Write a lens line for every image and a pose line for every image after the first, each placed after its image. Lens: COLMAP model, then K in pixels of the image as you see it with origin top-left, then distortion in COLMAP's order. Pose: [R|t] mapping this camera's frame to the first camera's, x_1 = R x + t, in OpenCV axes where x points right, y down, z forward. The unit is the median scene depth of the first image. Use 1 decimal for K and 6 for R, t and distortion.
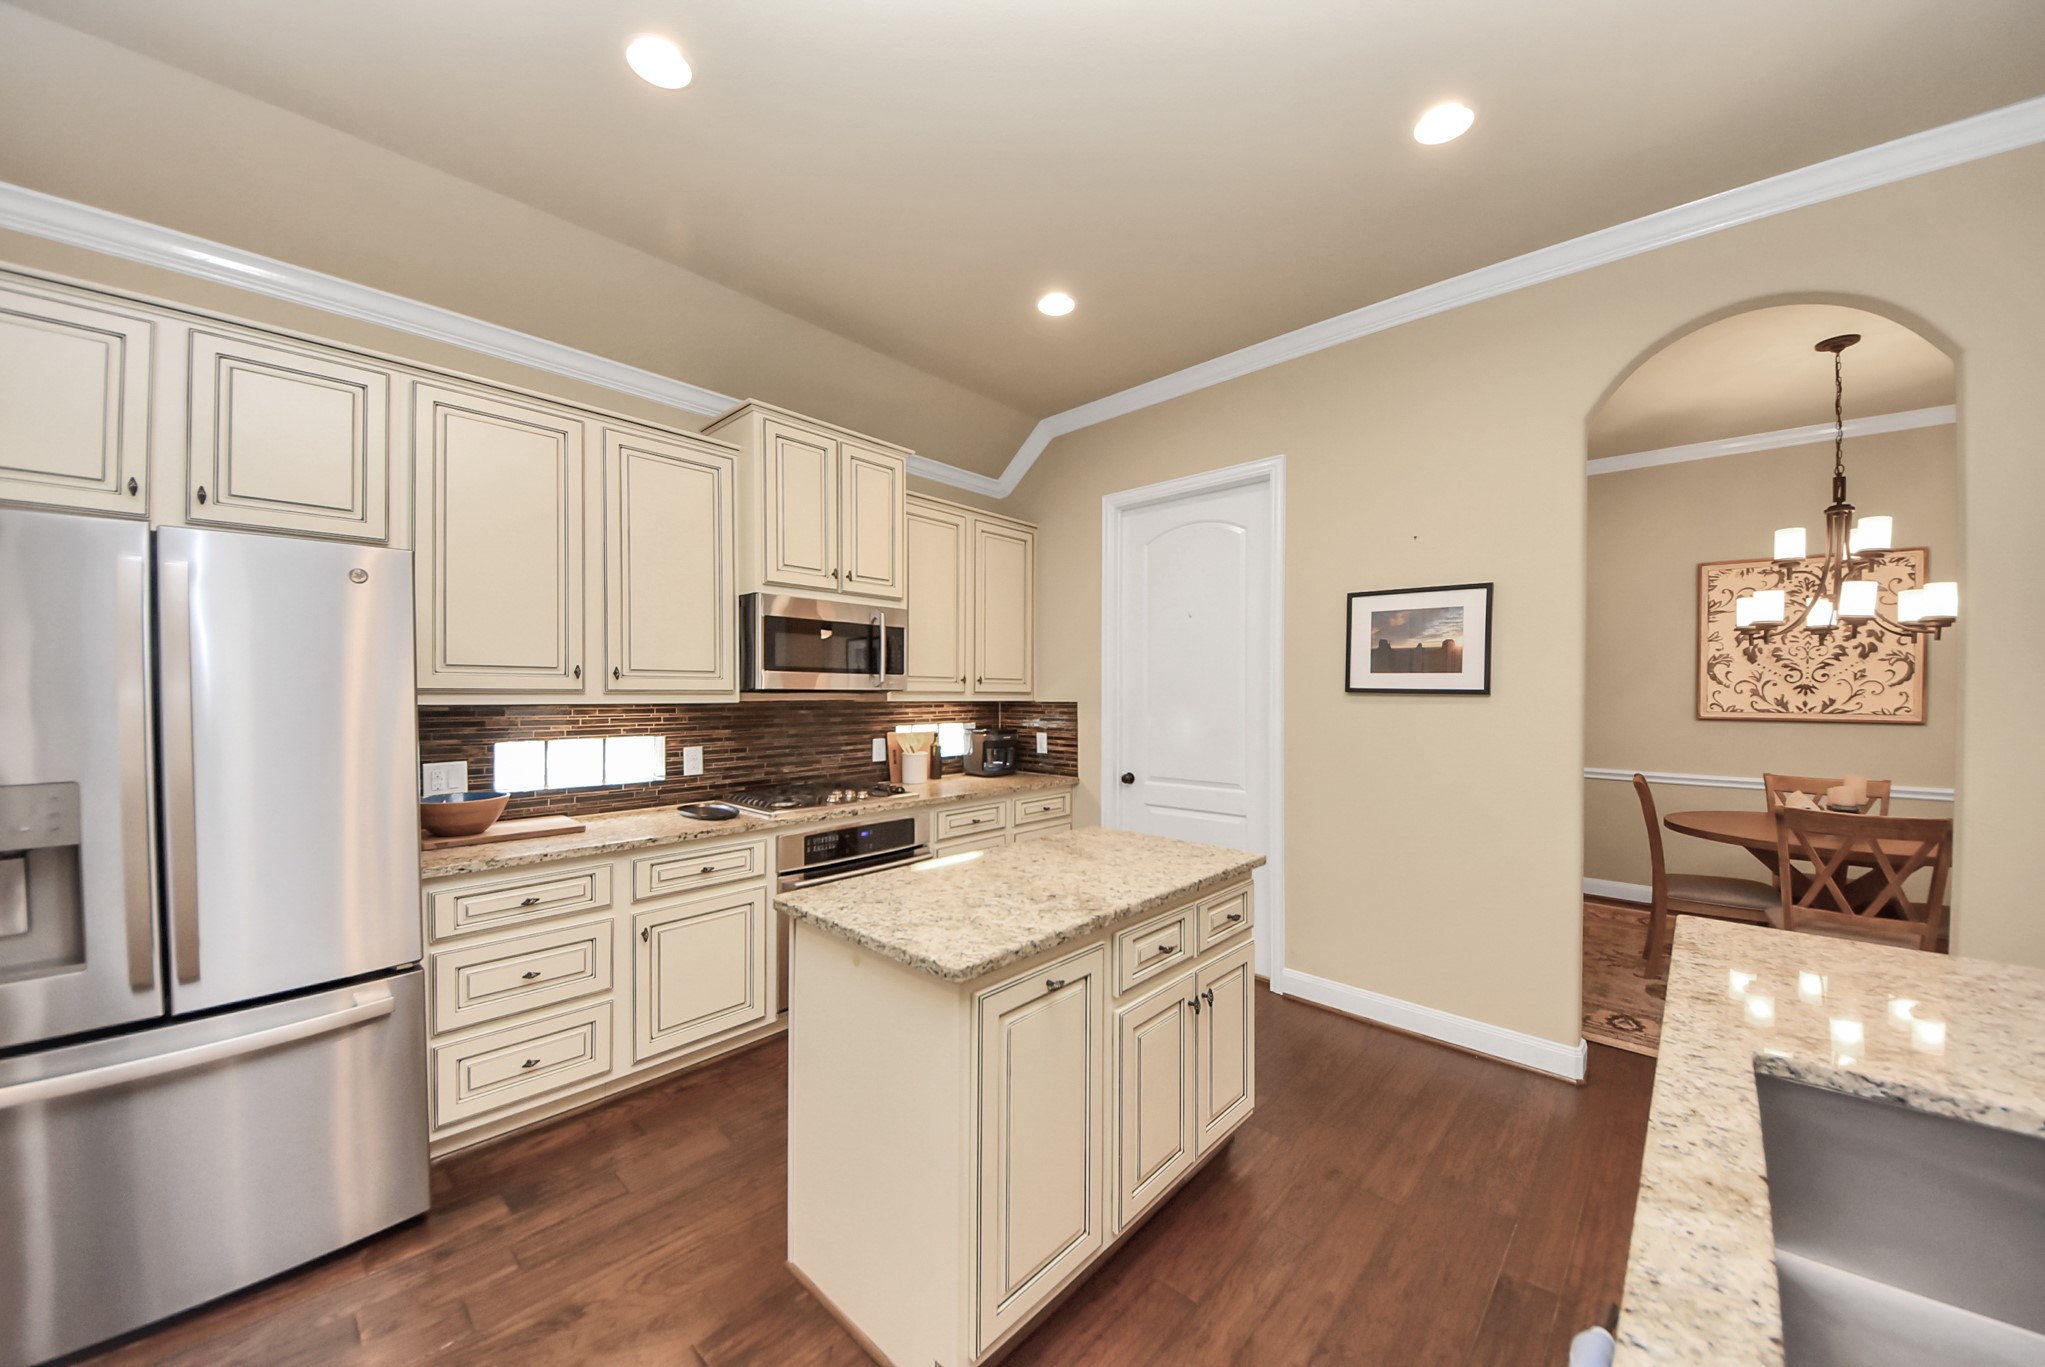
lens RADIAL K [[711.4, 0, 1041.0], [0, 711.4, 693.6], [0, 0, 1]] dist [0.041589, -0.026542]
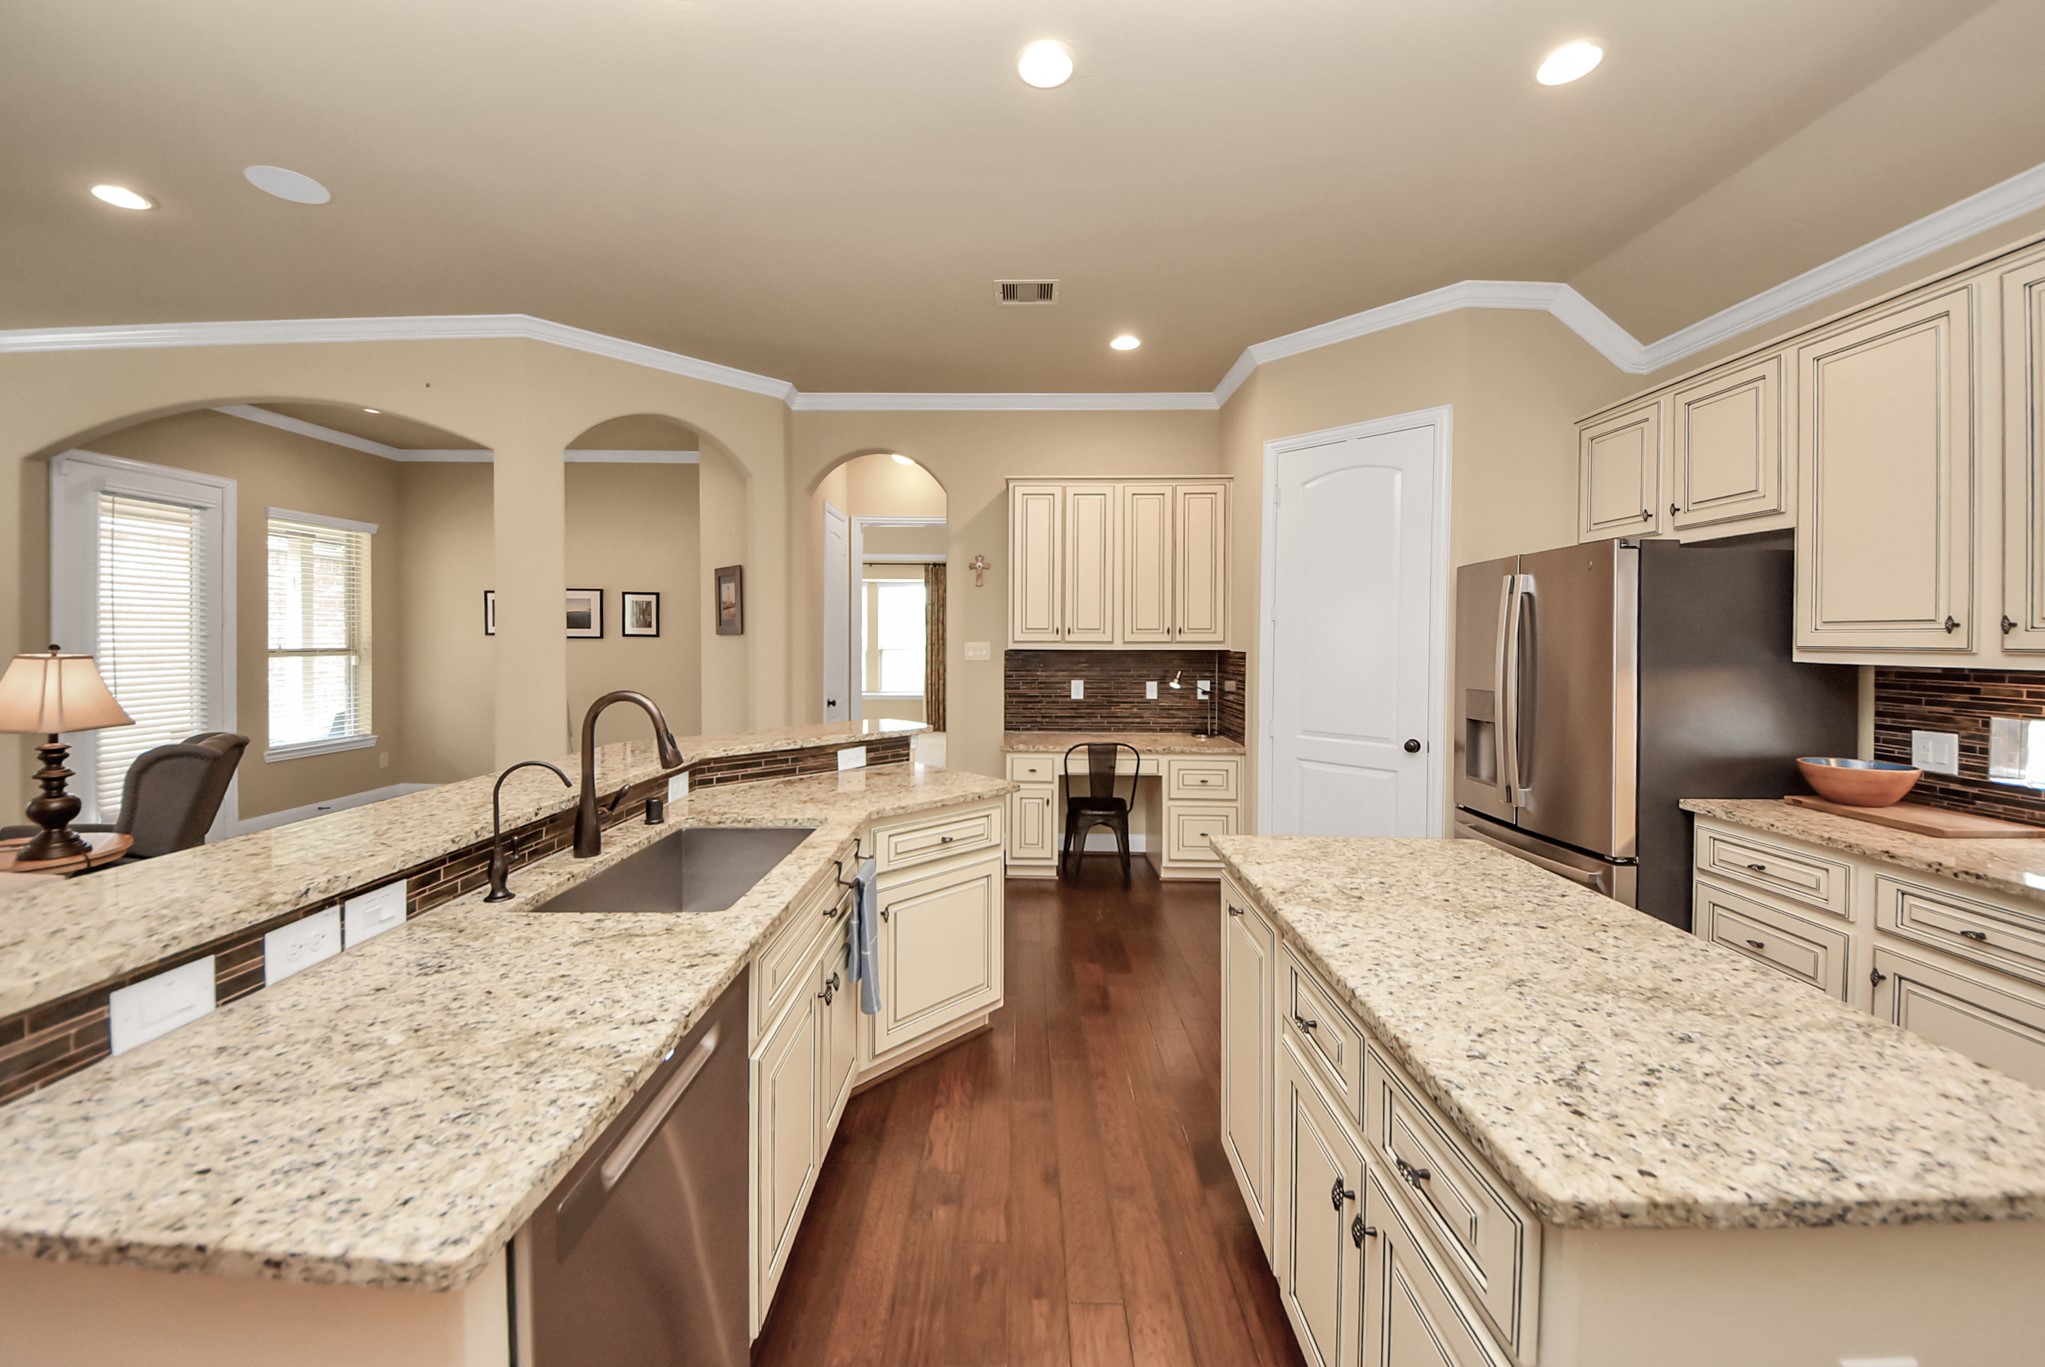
lens RADIAL K [[742.0, 0, 1004.2], [0, 742.0, 644.0], [0, 0, 1]] dist [0.030711, -0.018812]
pose [[-0.754697, -0.004455, -0.656058, 0.474700], [-0.010267, 0.999935, 0.005021, -0.002779], [0.655993, 0.010525, -0.754693, 0.742435]]
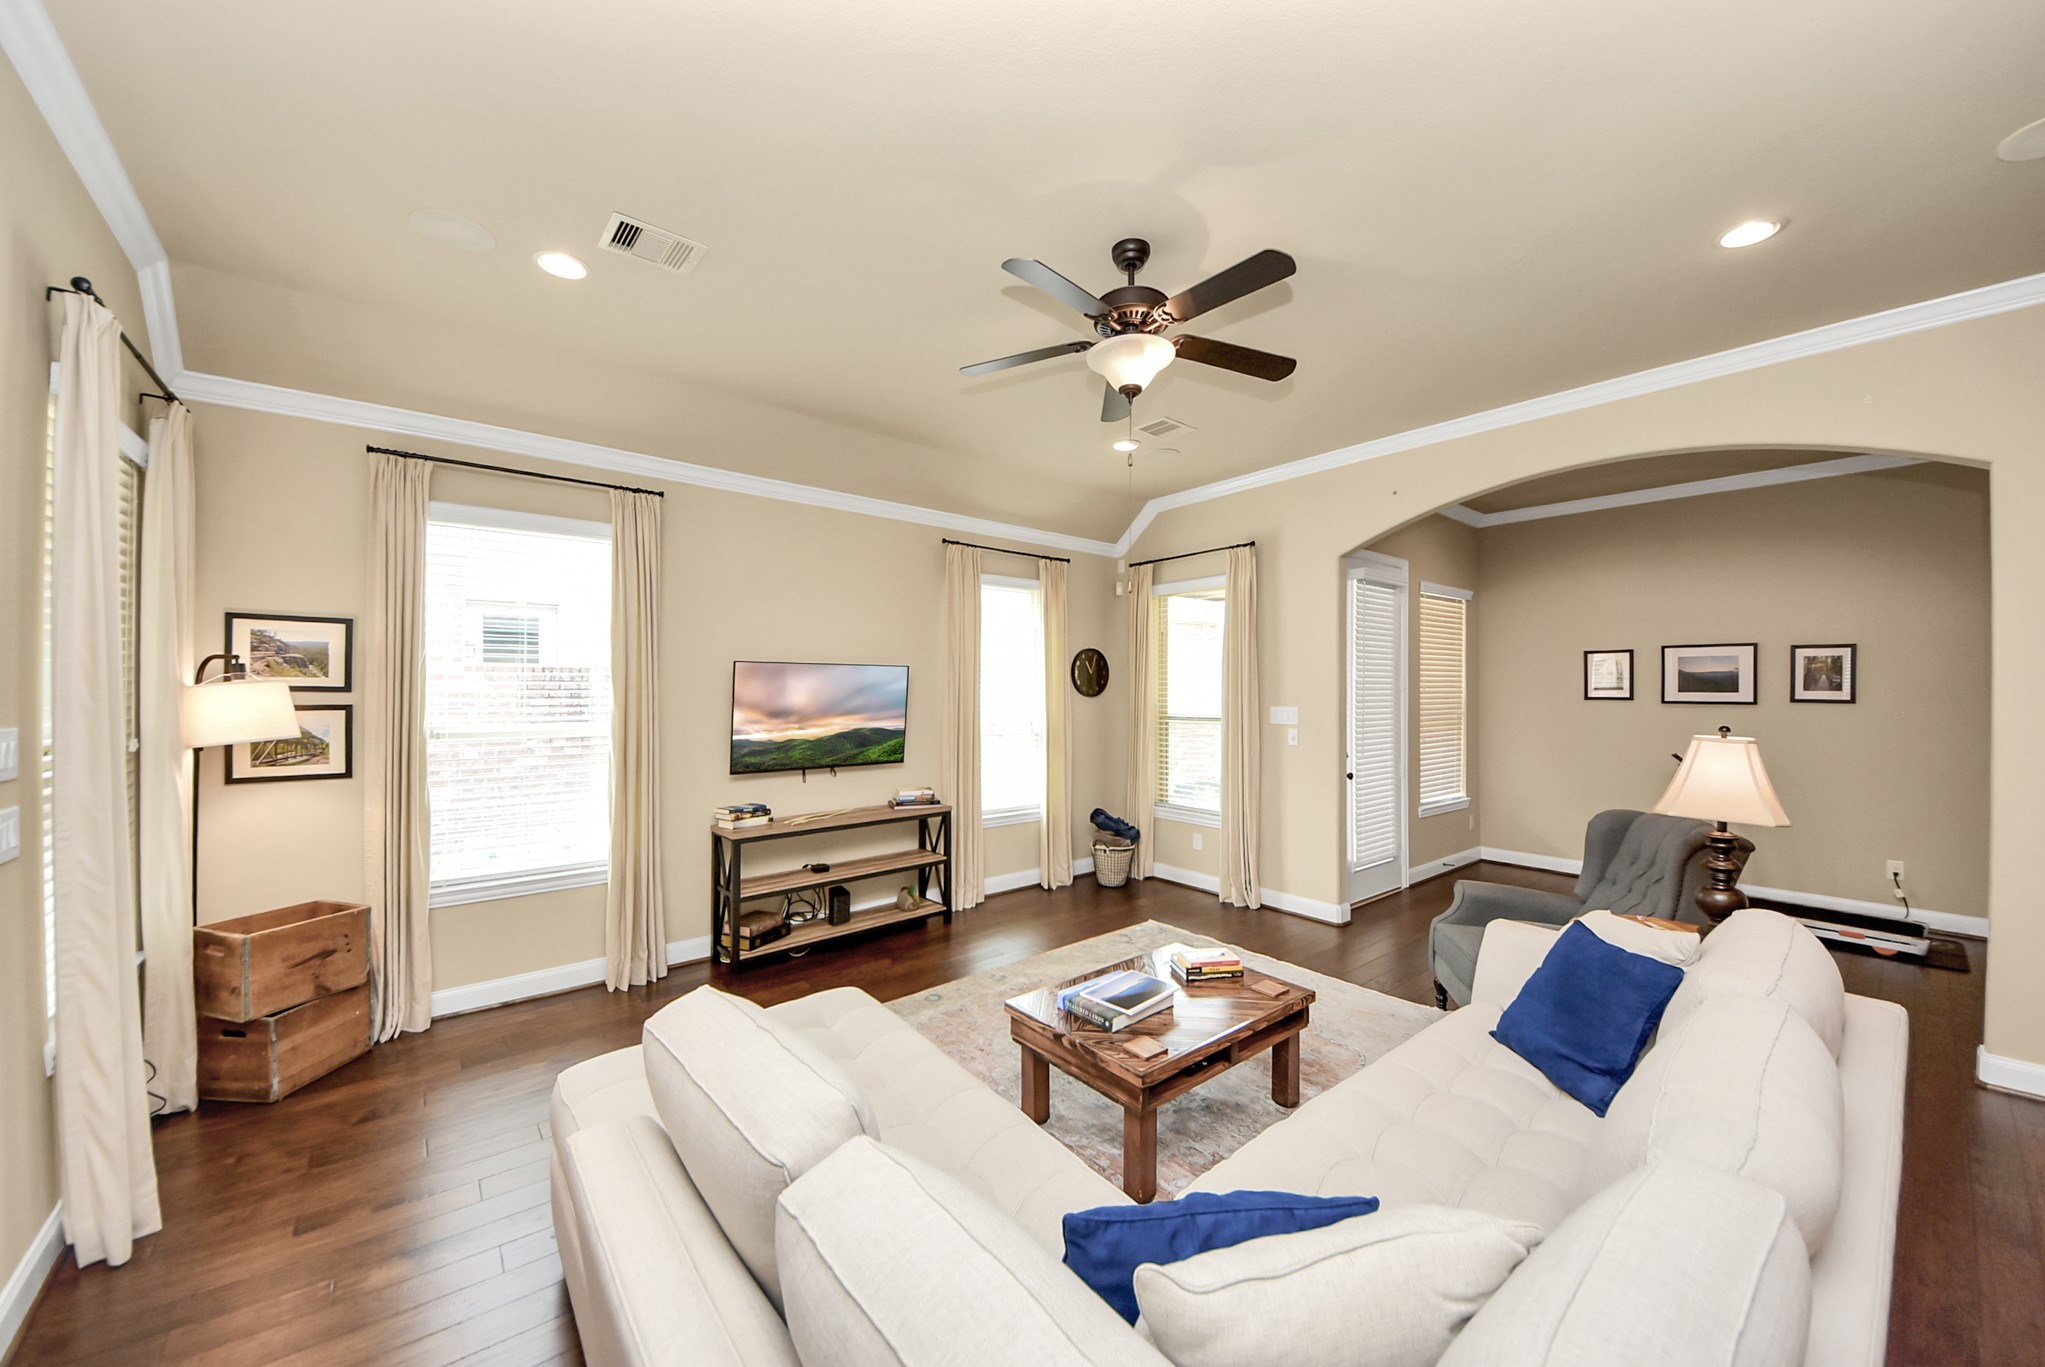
lens RADIAL K [[727.8, 0, 1016.1], [0, 727.8, 689.8], [0, 0, 1]] dist [-0.000421, -0.008655]
pose [[-0.988390, -0.006084, 0.151815, 1.307888], [-0.005813, 0.999981, 0.002230, -0.022500], [-0.151826, 0.001321, -0.988406, 0.296498]]
